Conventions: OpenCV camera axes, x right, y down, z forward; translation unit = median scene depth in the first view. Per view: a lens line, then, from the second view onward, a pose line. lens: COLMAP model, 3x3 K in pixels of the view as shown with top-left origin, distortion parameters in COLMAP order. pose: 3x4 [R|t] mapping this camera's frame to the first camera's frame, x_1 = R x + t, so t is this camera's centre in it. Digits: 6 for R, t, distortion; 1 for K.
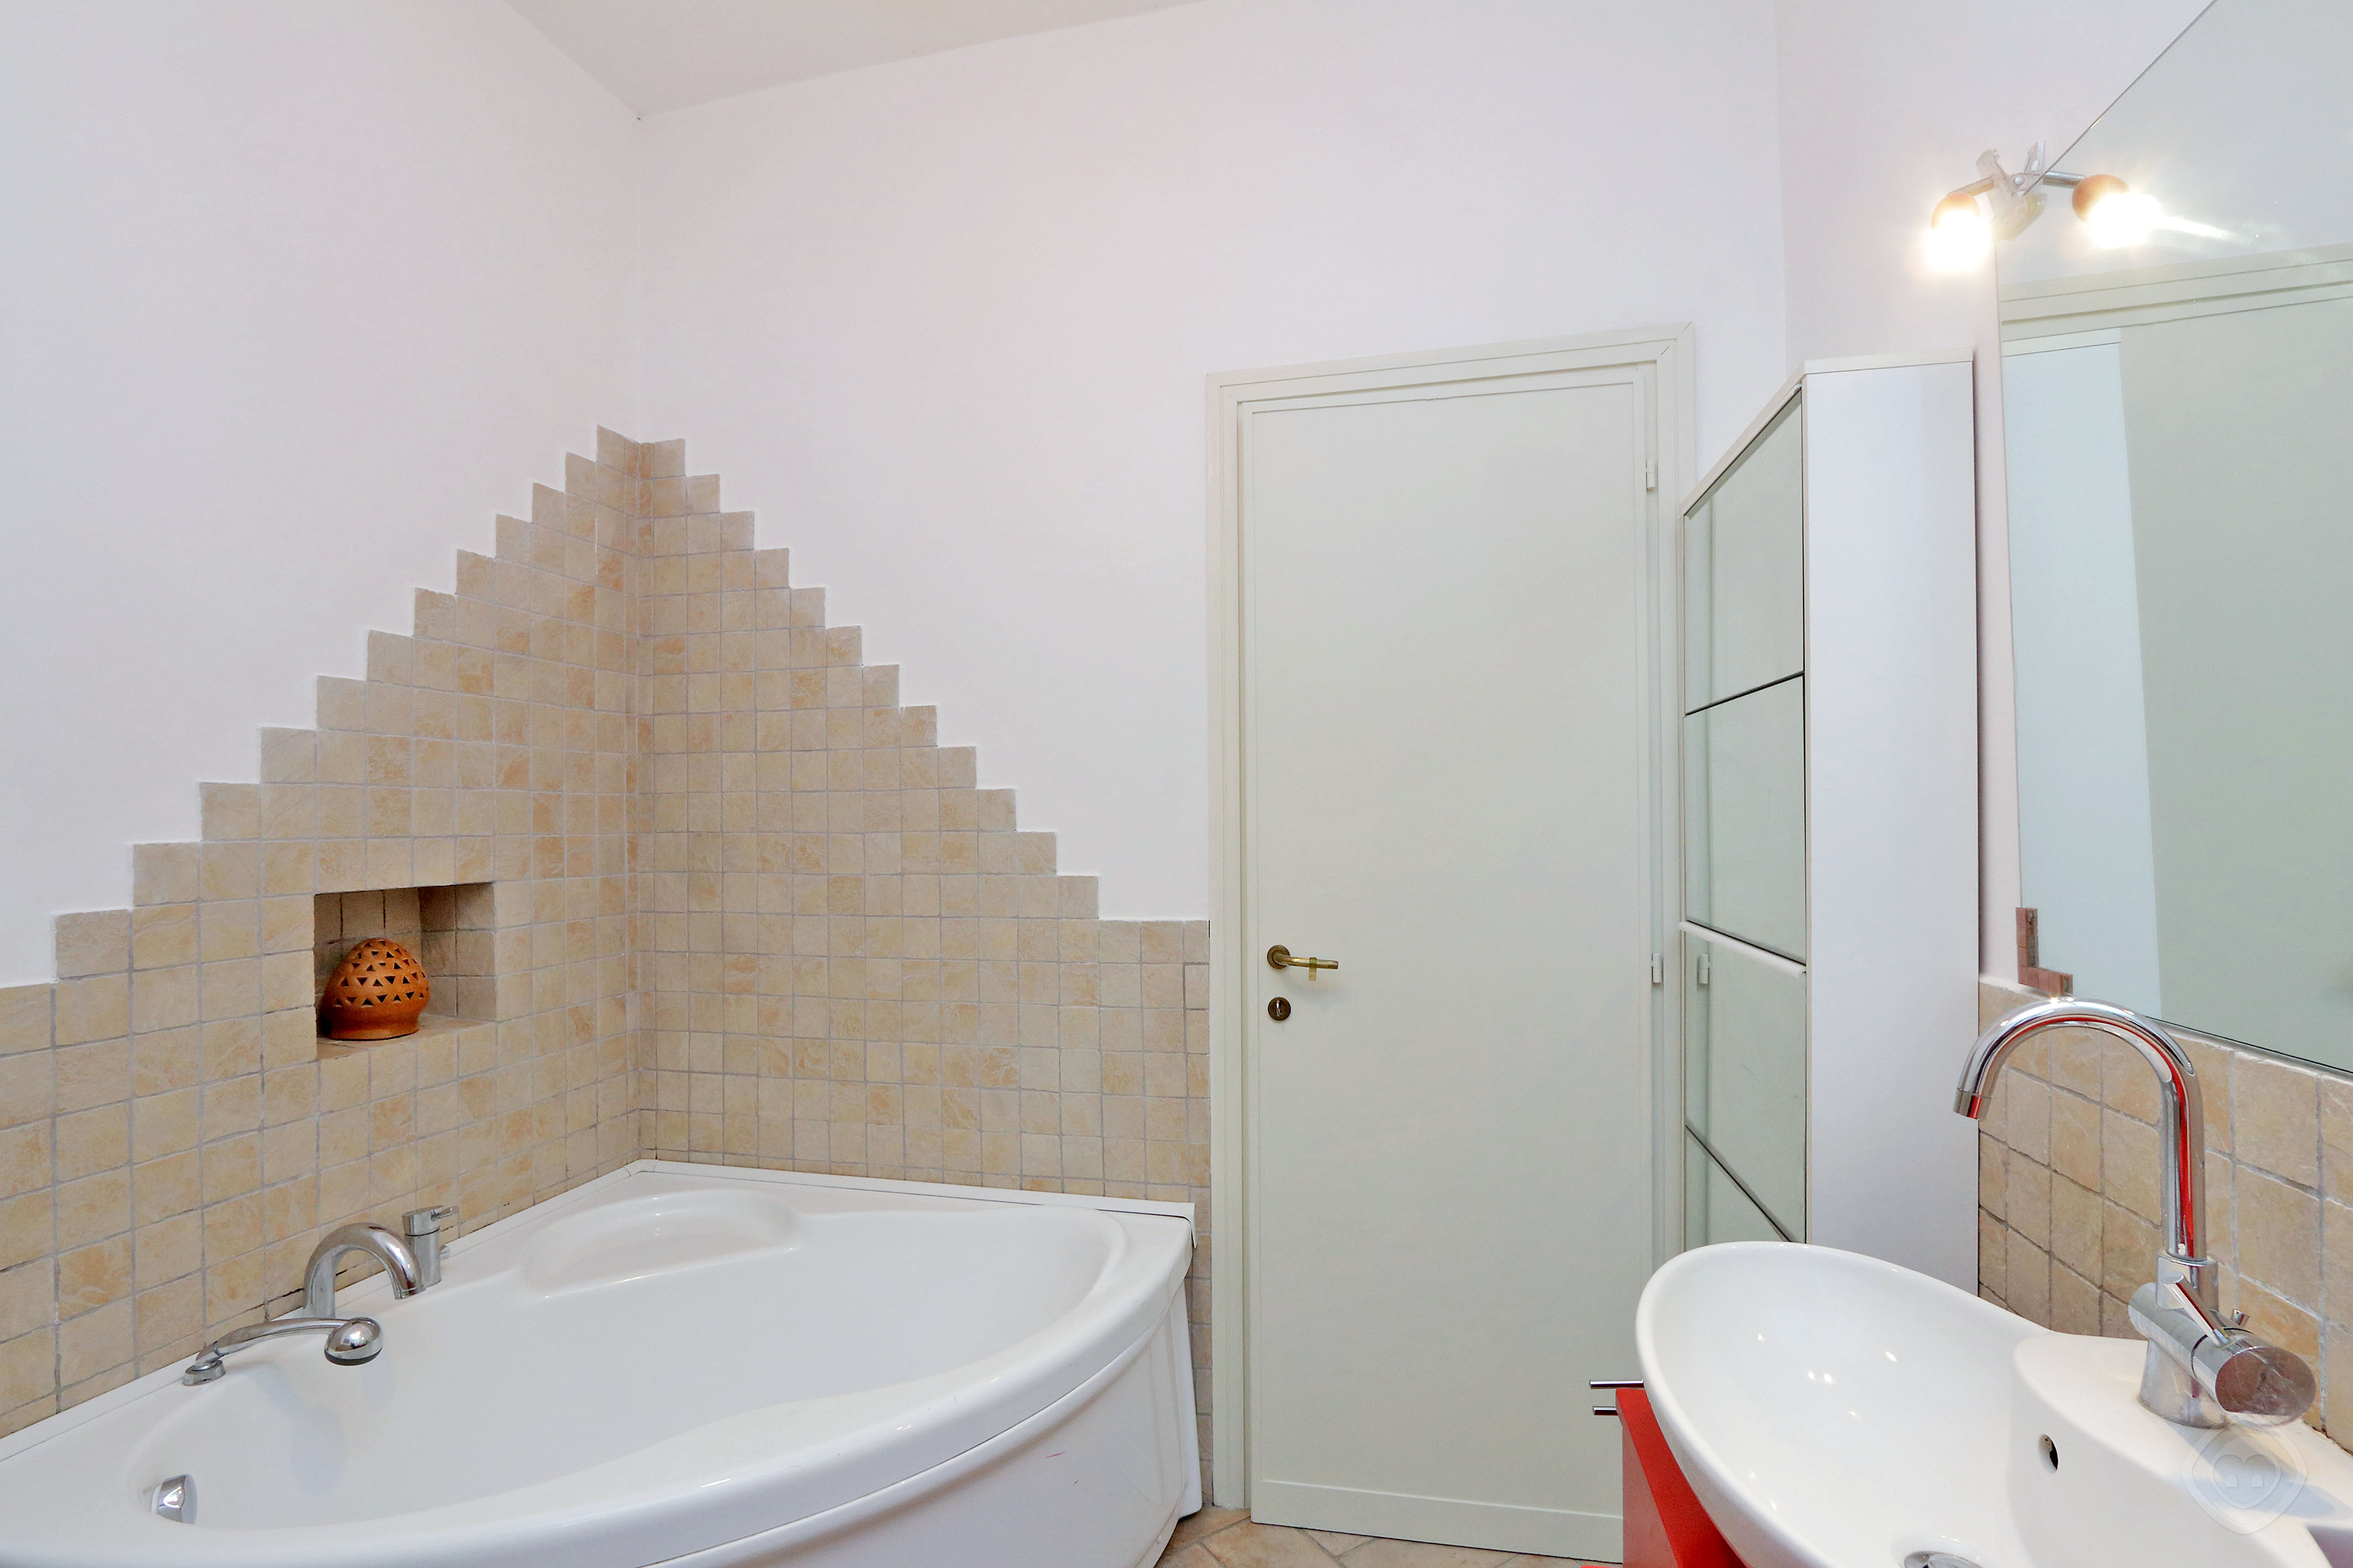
lens RADIAL K [[1109.5, 0, 1100.8], [0, 1109.5, 748.9], [0, 0, 1]] dist [-0.015409, 0.002655]
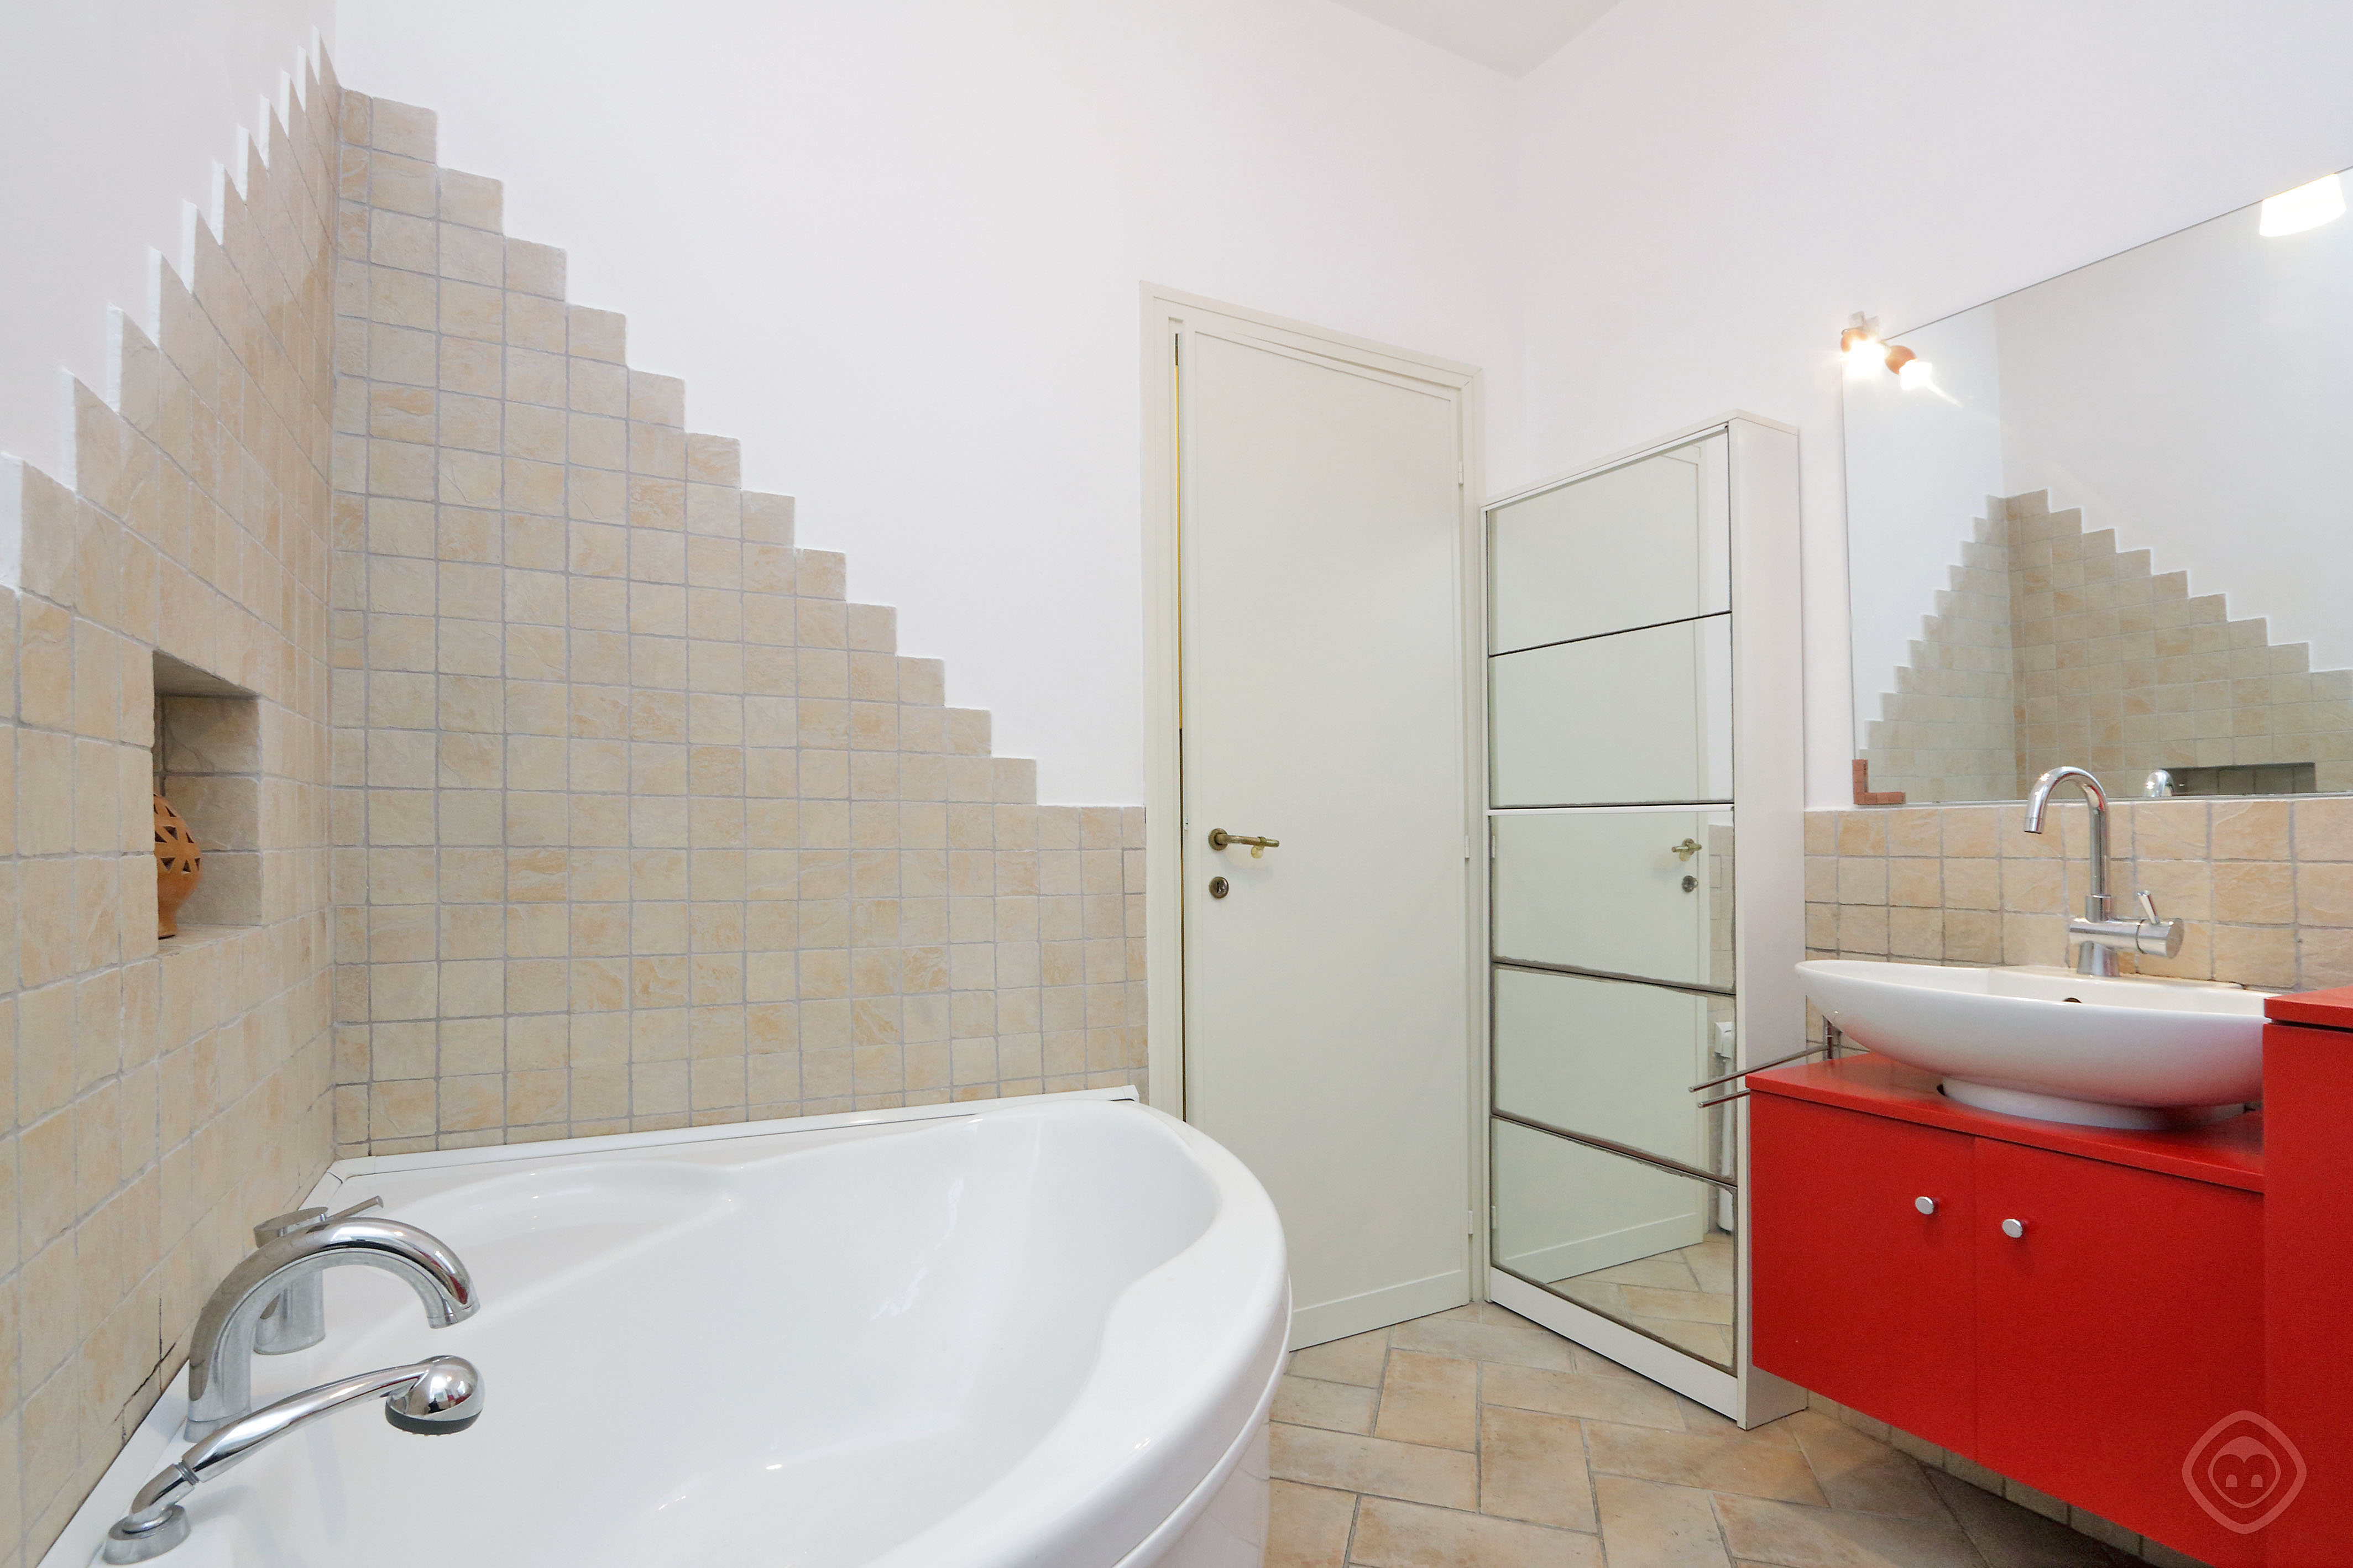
lens RADIAL K [[1109.5, 0, 1205.4], [0, 1109.5, 742.6], [0, 0, 1]] dist [-0.015409, 0.002655]
pose [[0.745473, 0.073407, 0.662481, -0.507963], [-0.067183, 0.997131, -0.034888, 0.119845], [-0.663141, -0.018499, 0.748266, 0.190548]]
